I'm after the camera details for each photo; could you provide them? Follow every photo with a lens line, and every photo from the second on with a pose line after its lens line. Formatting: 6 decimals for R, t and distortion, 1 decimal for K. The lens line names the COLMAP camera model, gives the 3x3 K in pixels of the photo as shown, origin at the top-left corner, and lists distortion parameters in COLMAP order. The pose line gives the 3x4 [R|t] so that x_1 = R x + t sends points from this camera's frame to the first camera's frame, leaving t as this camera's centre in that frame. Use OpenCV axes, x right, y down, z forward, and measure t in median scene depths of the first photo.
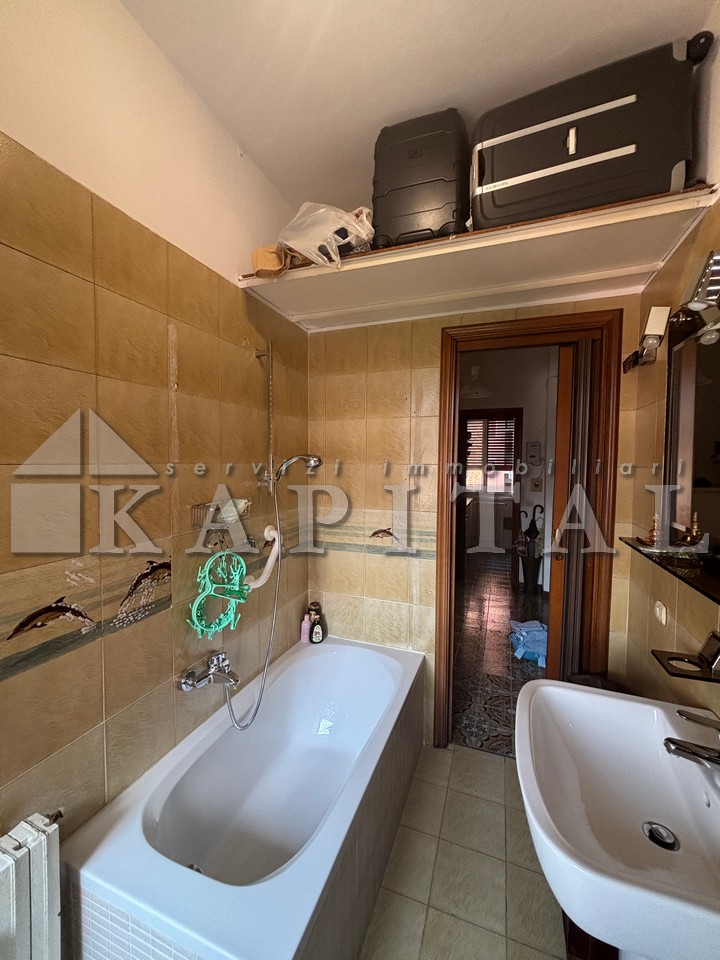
lens RADIAL K [[387.0, 0, 360.0], [0, 387.0, 480.0], [0, 0, 1]] dist [0.002043, 0.000093]
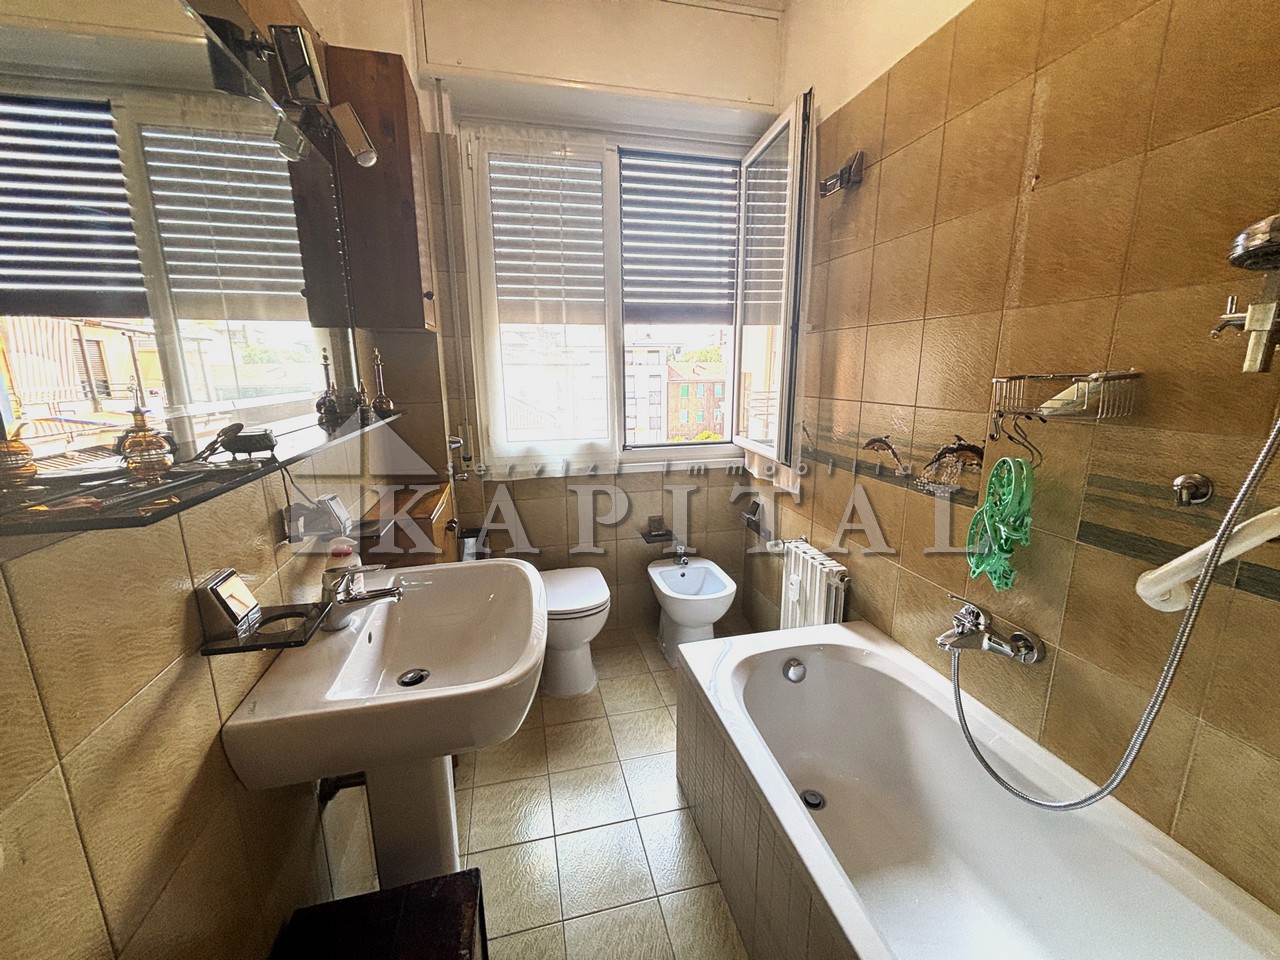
lens RADIAL K [[516.0, 0, 638.6], [0, 516.0, 477.7], [0, 0, 1]] dist [0.002043, 0.000093]
pose [[-0.833061, 0.117080, -0.540650, 0.648633], [-0.020349, 0.970199, 0.241455, 0.044624], [0.552807, 0.212149, -0.805852, 1.569091]]
